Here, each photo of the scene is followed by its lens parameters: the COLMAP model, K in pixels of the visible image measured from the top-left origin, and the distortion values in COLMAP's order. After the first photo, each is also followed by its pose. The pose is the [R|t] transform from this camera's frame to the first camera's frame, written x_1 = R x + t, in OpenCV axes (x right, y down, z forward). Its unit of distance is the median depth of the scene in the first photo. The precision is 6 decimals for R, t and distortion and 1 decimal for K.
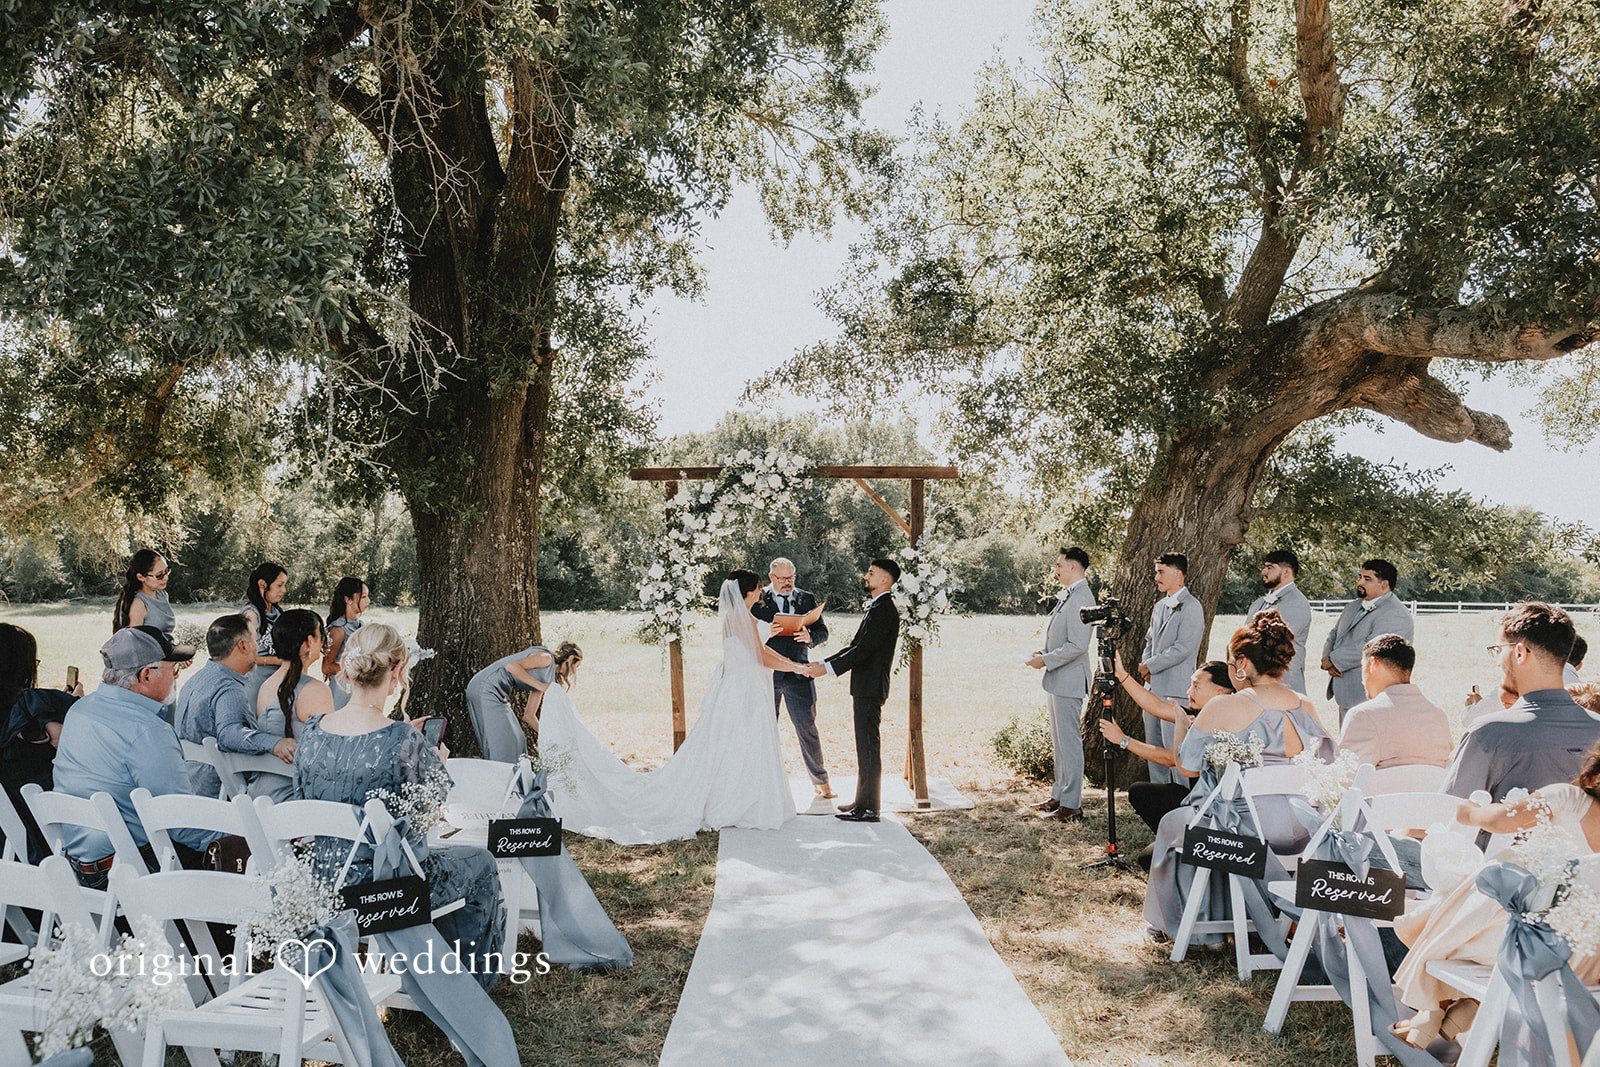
lens RADIAL K [[1243.2, 0, 800.0], [0, 1243.2, 533.5], [0, 0, 1]] dist [-0.002387, -0.005126]
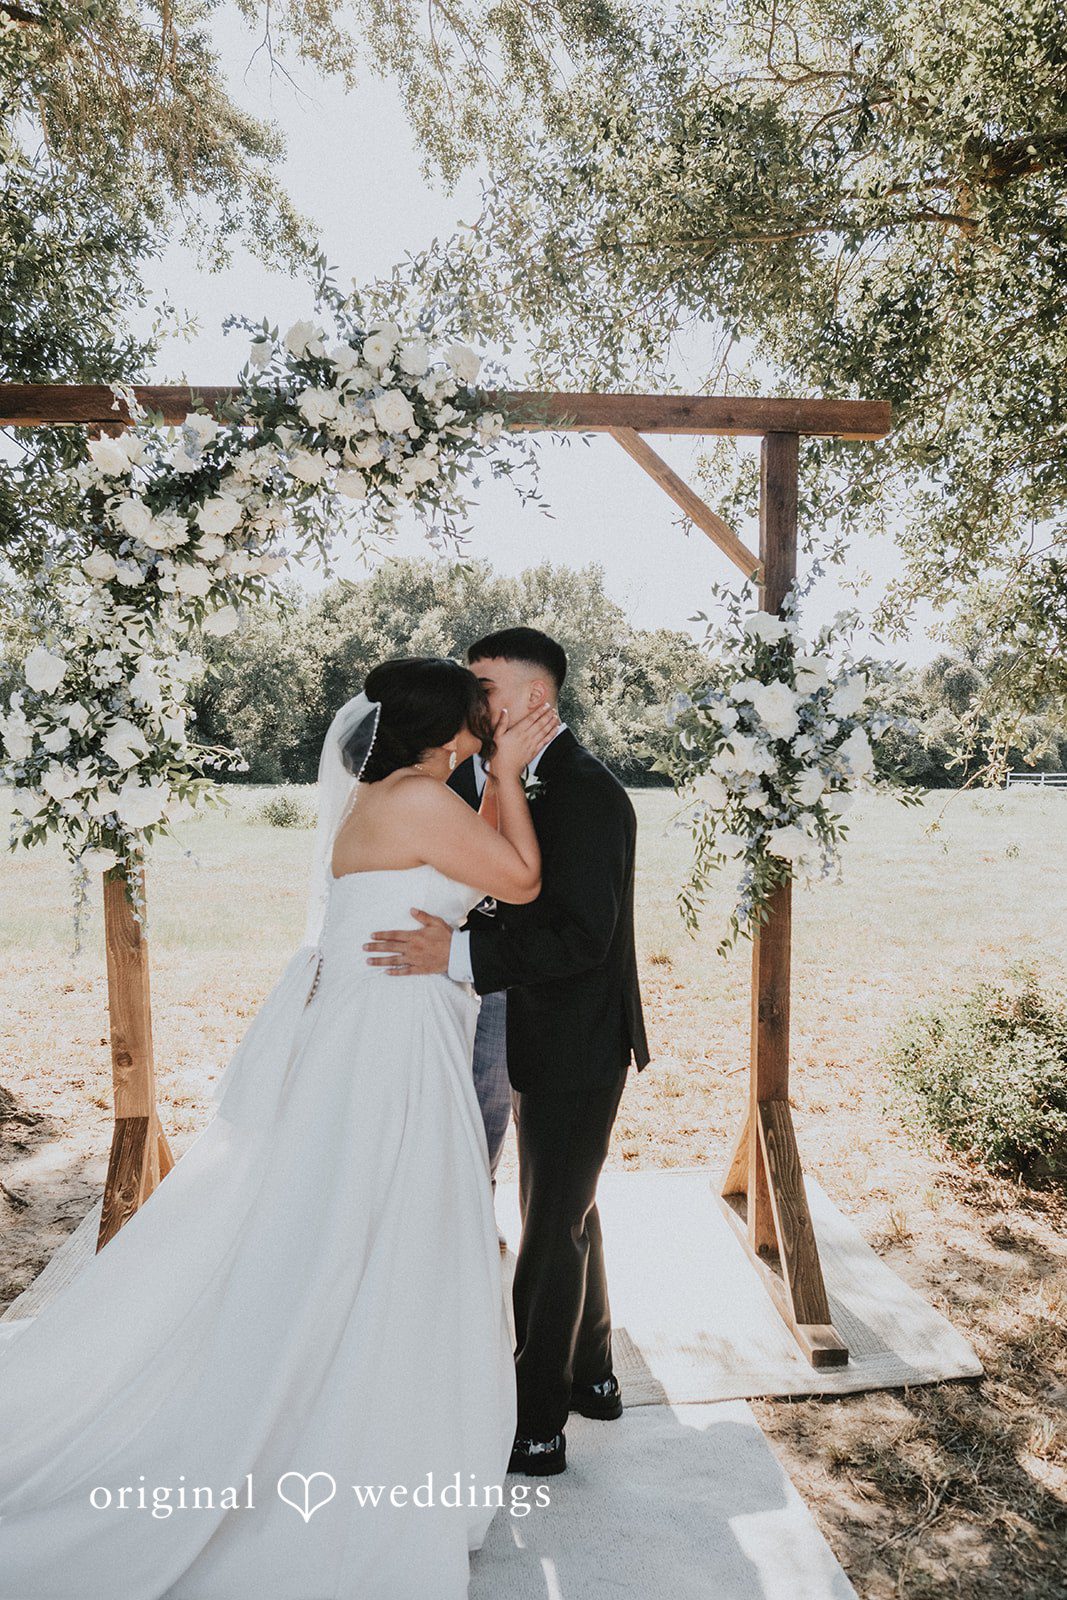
lens RADIAL K [[1243.2, 0, 558.3], [0, 1243.2, 774.5], [0, 0, 1]] dist [-0.002387, -0.005126]
pose [[0.997606, 0.001476, 0.069138, 0.001811], [-0.005239, 0.998512, 0.054274, 0.039210], [-0.068955, -0.054506, 0.996130, 0.640920]]
